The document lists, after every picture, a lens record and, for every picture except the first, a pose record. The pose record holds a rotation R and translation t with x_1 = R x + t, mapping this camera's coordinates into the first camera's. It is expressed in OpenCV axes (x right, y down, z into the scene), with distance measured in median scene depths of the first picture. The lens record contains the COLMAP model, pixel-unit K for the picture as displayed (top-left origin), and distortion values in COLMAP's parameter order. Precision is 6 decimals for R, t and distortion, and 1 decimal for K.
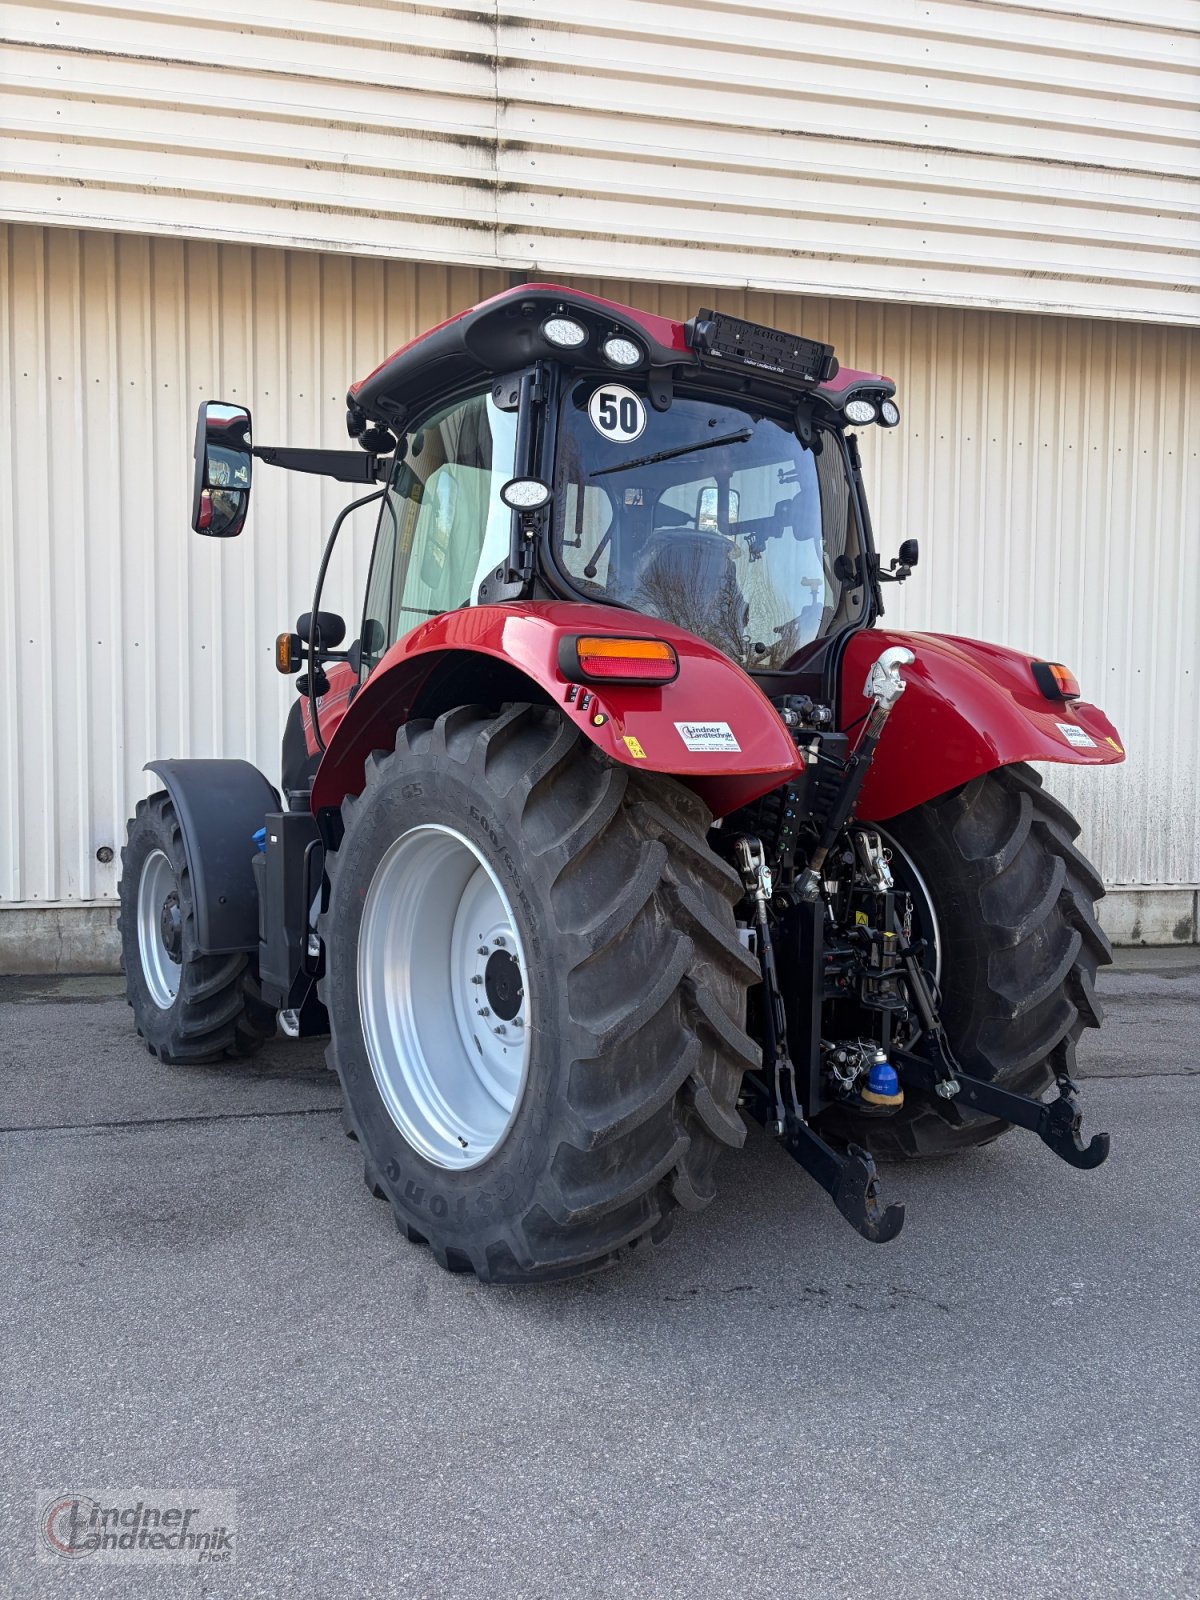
lens RADIAL K [[1214.2, 0, 597.1], [0, 1214.2, 803.4], [0, 0, 1]] dist [0.069373, -0.081578]
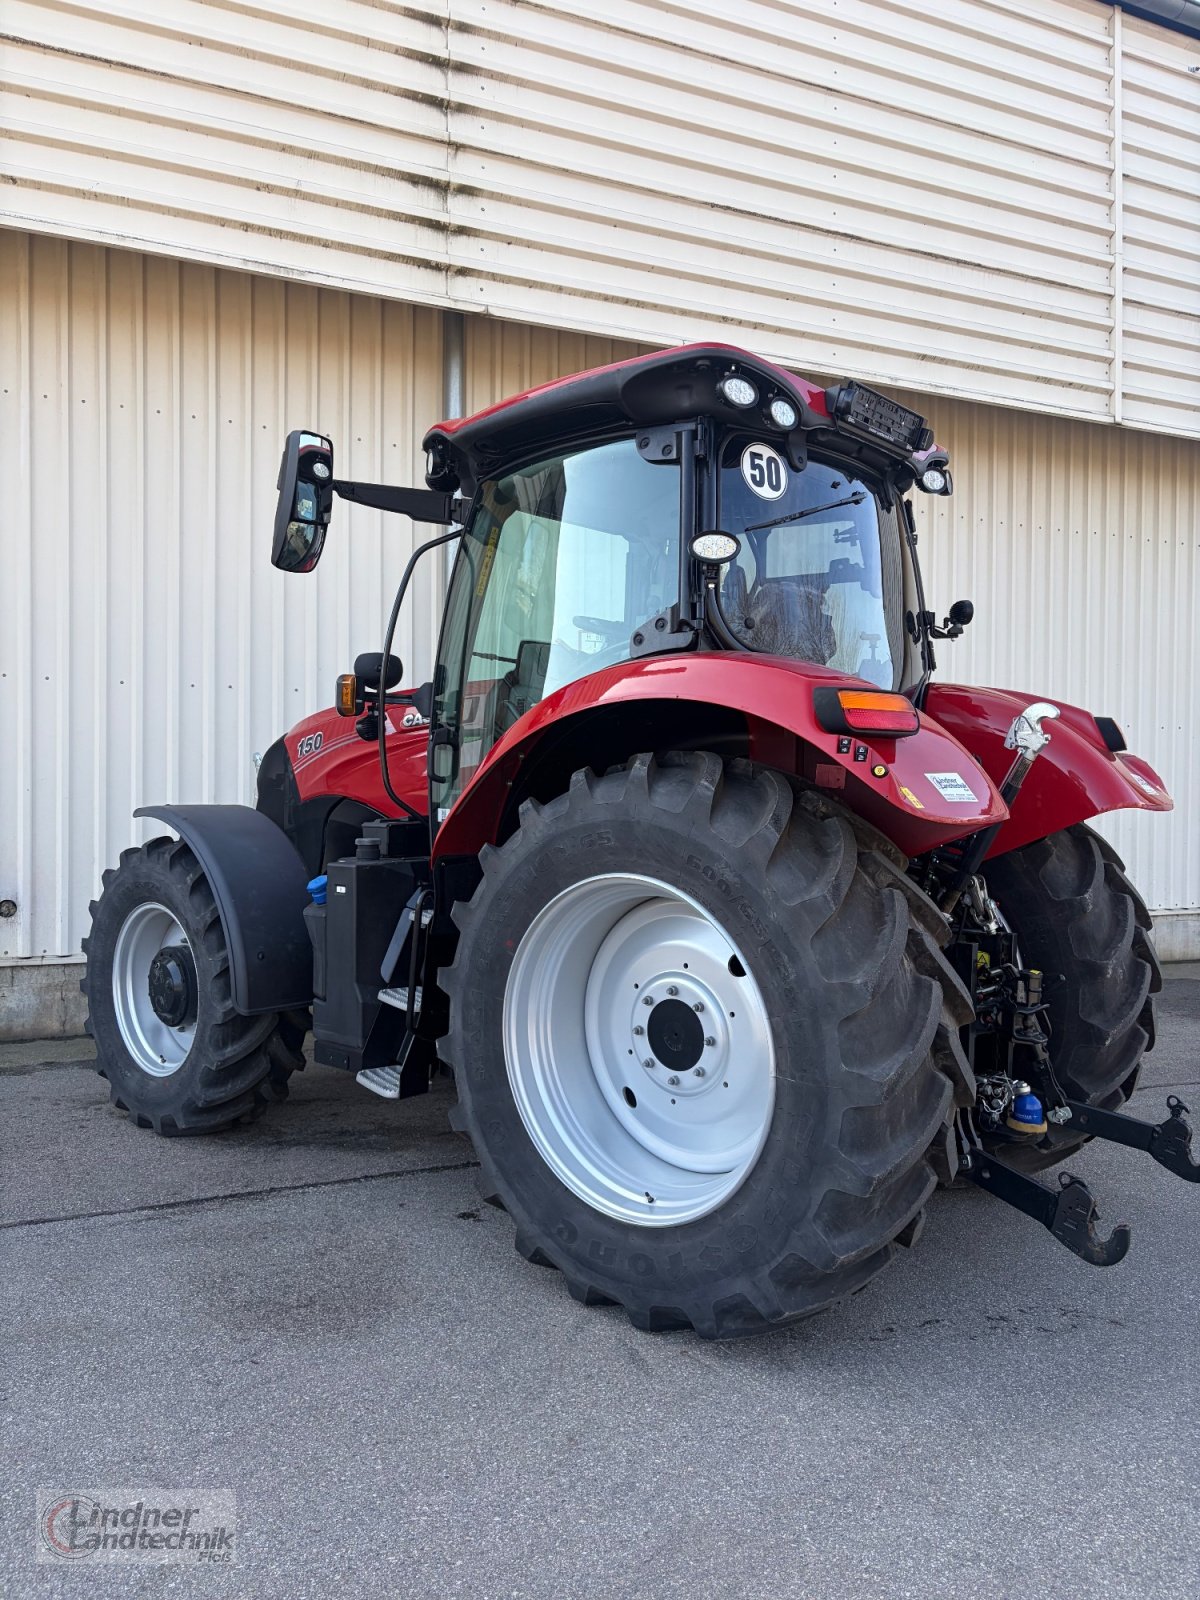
lens RADIAL K [[1212.9, 0, 600.0], [0, 1212.9, 800.0], [0, 0, 1]] dist [0.061493, -0.069337]
pose [[0.975648, -0.000803, 0.219341, -0.279687], [0.008202, 0.999427, -0.032826, -0.008029], [-0.219189, 0.033826, 0.975096, 0.031012]]
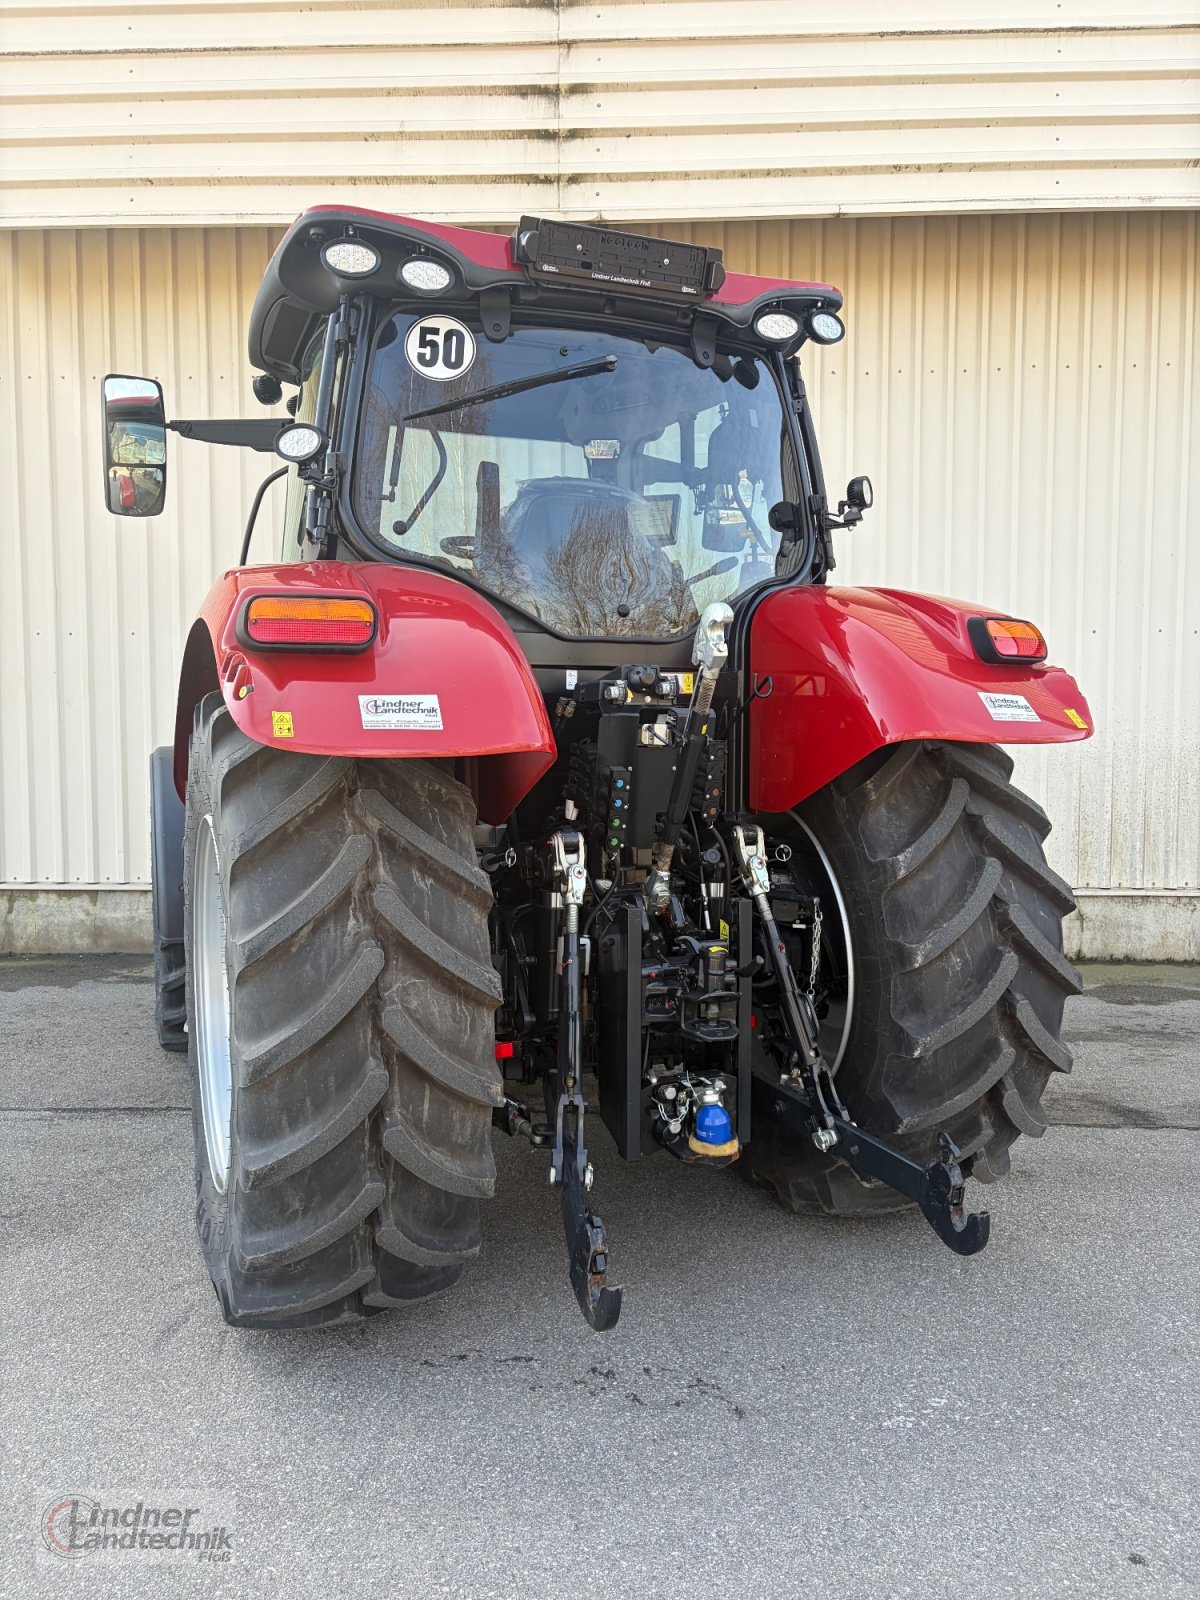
lens RADIAL K [[1214.1, 0, 600.0], [0, 1214.1, 800.0], [0, 0, 1]] dist [0.076704, -0.092373]
pose [[0.970046, 0.004740, -0.242874, 0.280083], [-0.002768, 0.999960, 0.008461, -0.001123], [0.242905, -0.007535, 0.970021, 0.137533]]
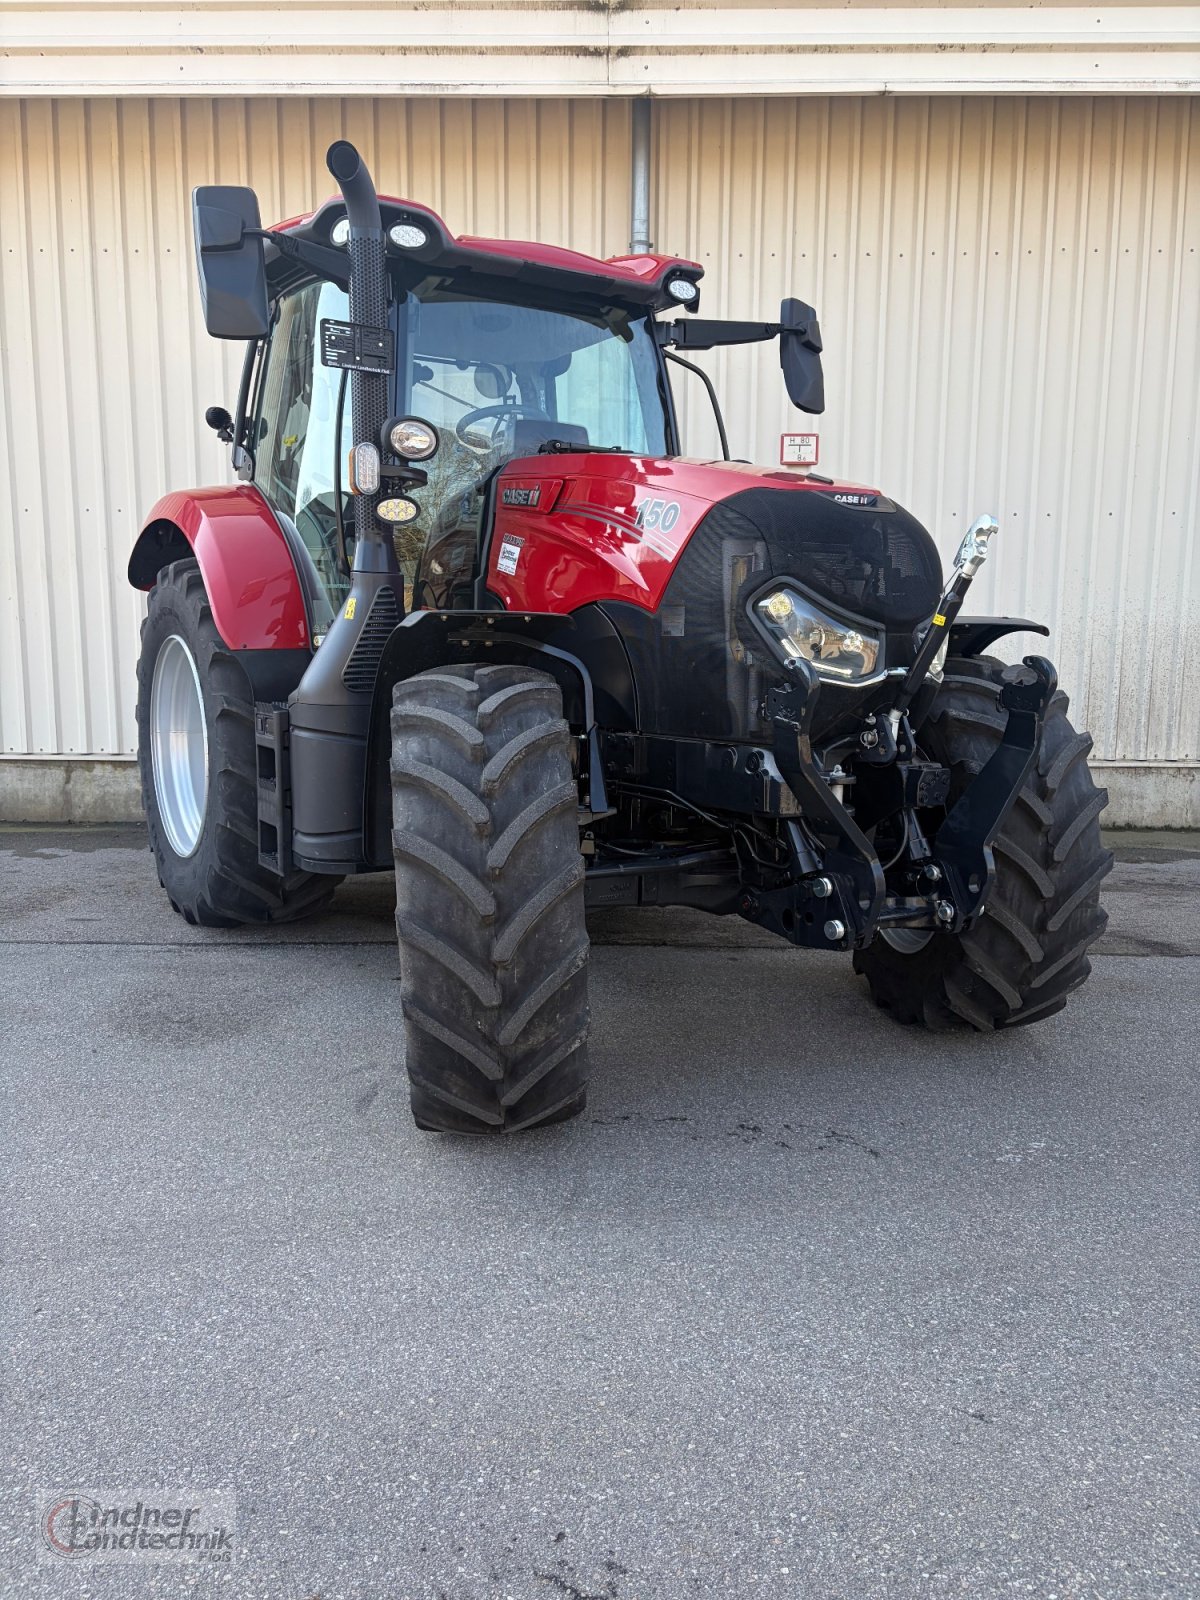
lens RADIAL K [[1223.5, 0, 584.7], [0, 1223.5, 807.8], [0, 0, 1]] dist [0.039647, -0.054786]
pose [[0.975846, 0.025634, -0.216949, 0.189263], [-0.005485, 0.995654, 0.092973, 0.038202], [0.218389, -0.089537, 0.971746, 0.028449]]
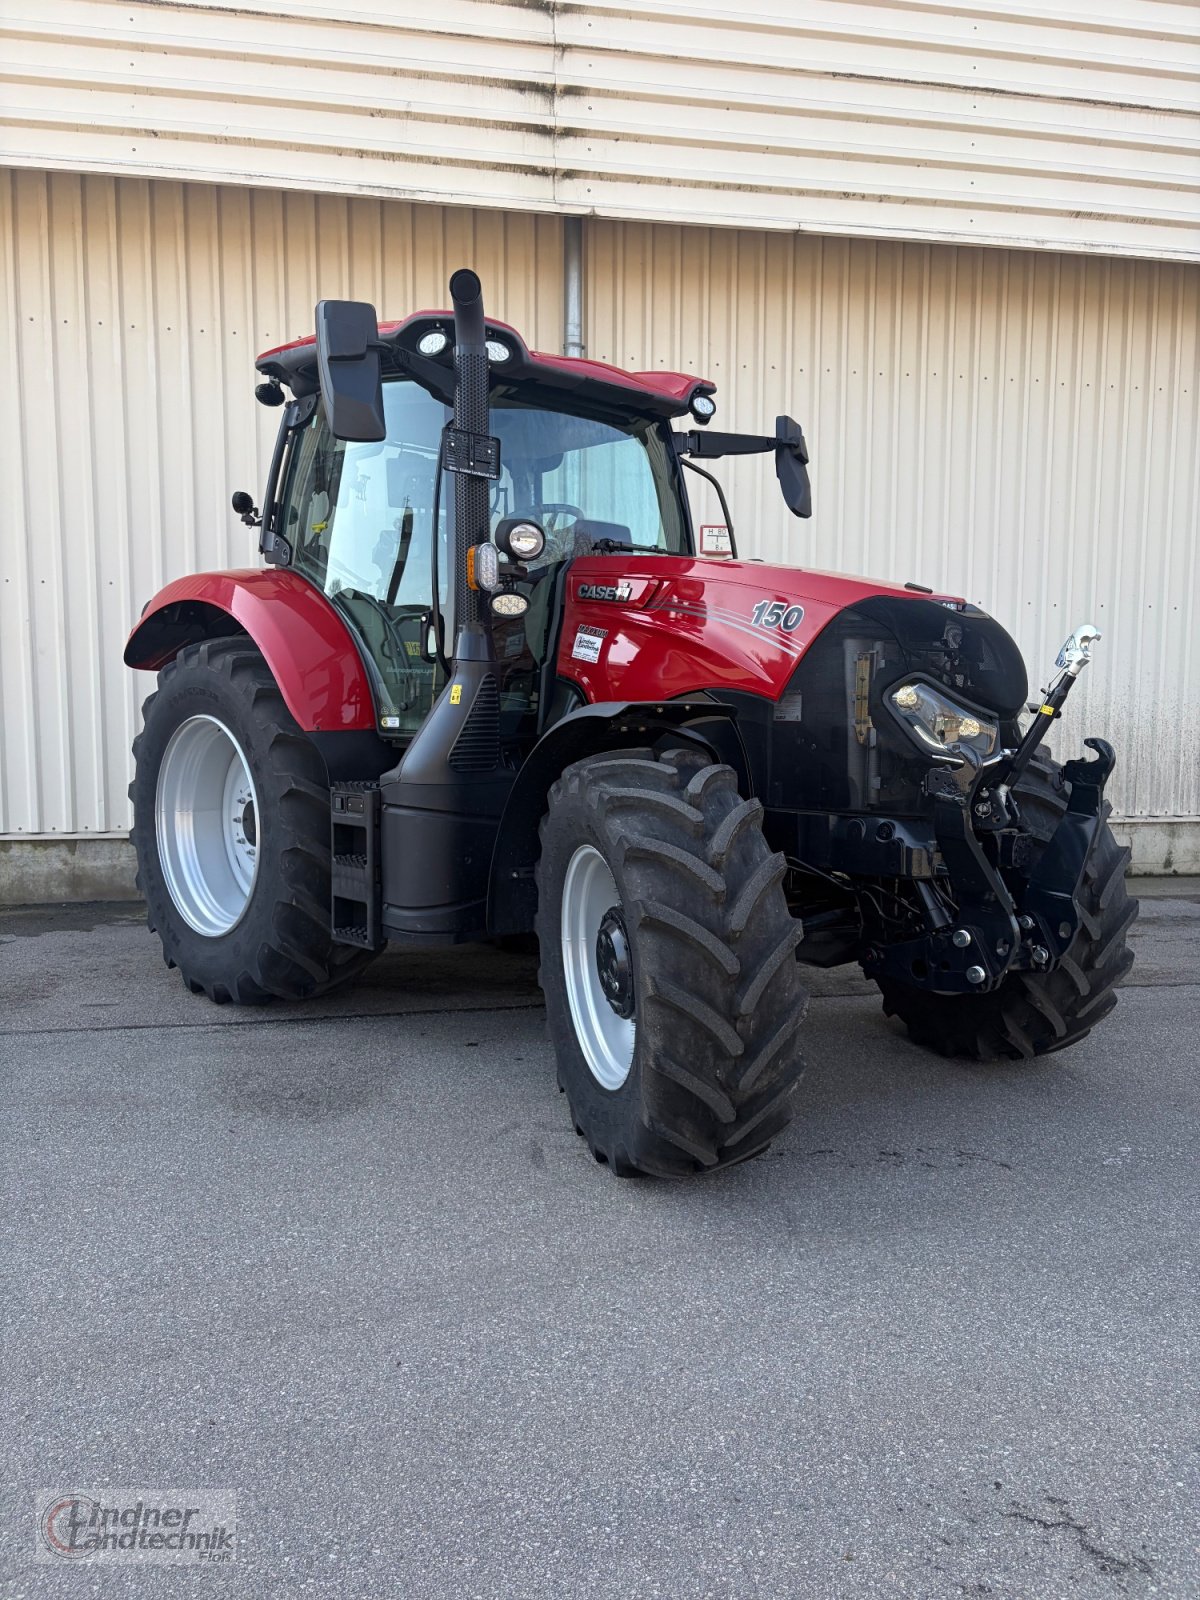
lens RADIAL K [[1223.3, 0, 601.7], [0, 1223.3, 811.8], [0, 0, 1]] dist [0.038803, -0.047447]
pose [[0.999937, -0.003269, -0.010707, -0.052120], [0.003752, 0.998961, 0.045424, 0.026245], [0.010547, -0.045461, 0.998910, -0.076772]]
